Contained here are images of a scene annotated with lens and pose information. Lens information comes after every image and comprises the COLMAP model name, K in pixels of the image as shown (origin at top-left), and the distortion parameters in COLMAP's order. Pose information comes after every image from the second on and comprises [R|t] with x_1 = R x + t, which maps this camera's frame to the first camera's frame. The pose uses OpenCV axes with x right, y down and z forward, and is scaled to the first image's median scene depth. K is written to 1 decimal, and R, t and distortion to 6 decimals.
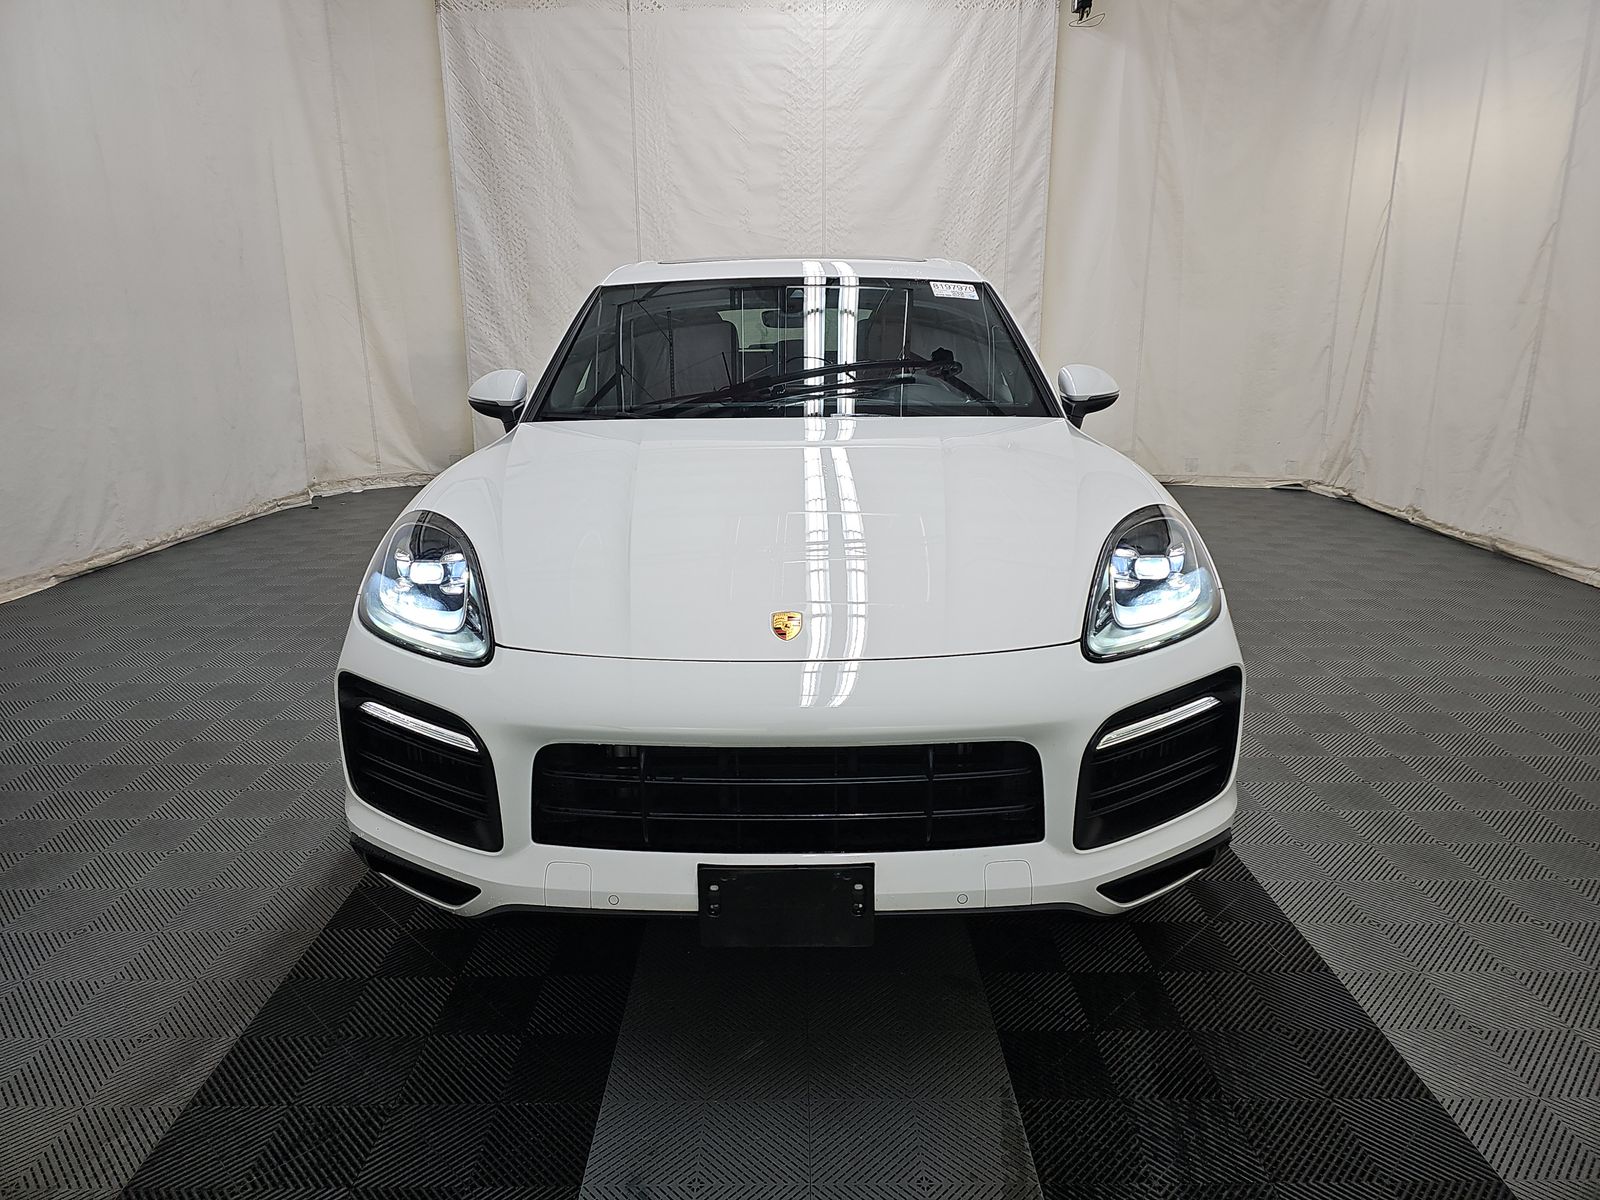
lens RADIAL K [[1071.0, 0, 809.2], [0, 1071.0, 604.6], [0, 0, 1]] dist [0.044656, -0.035166]
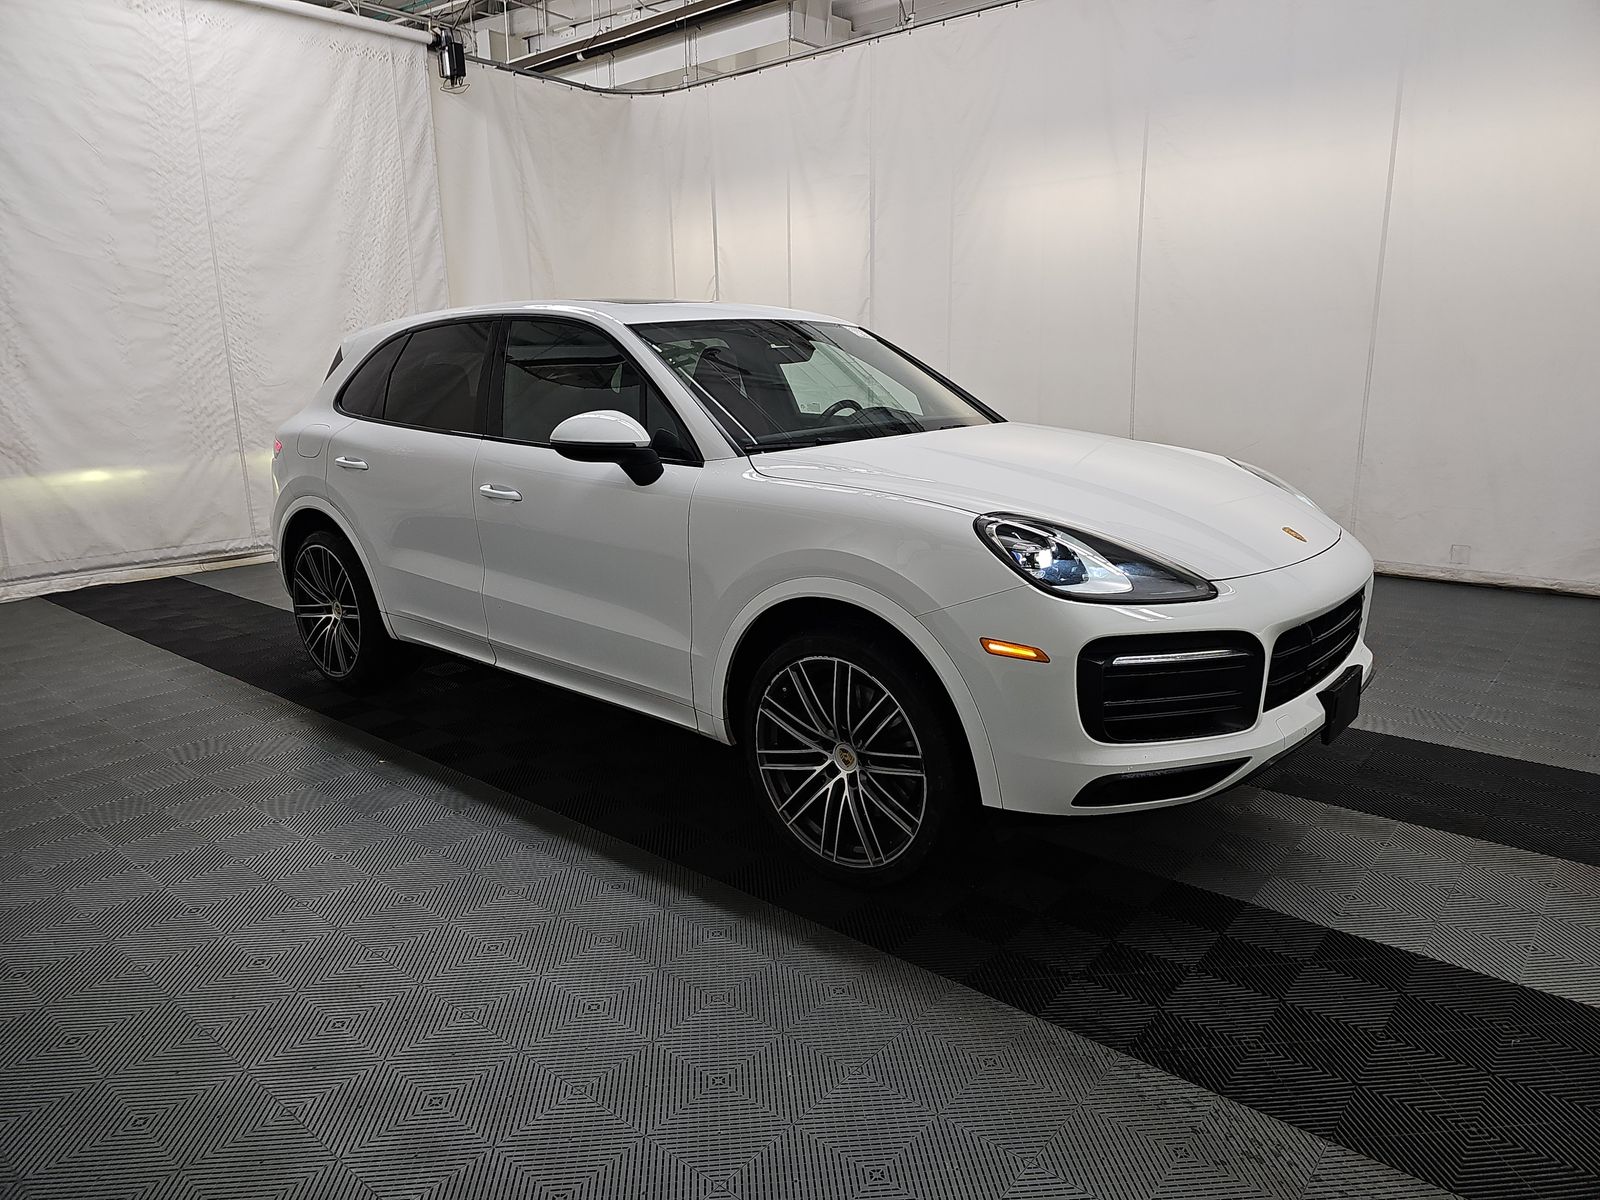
lens RADIAL K [[1071.0, 0, 793.9], [0, 1071.0, 607.7], [0, 0, 1]] dist [0.044656, -0.035166]
pose [[0.651400, -0.175590, 0.738137, -0.385758], [0.211234, 0.976360, 0.045846, -0.023800], [-0.728737, 0.126056, 0.673091, 0.113393]]
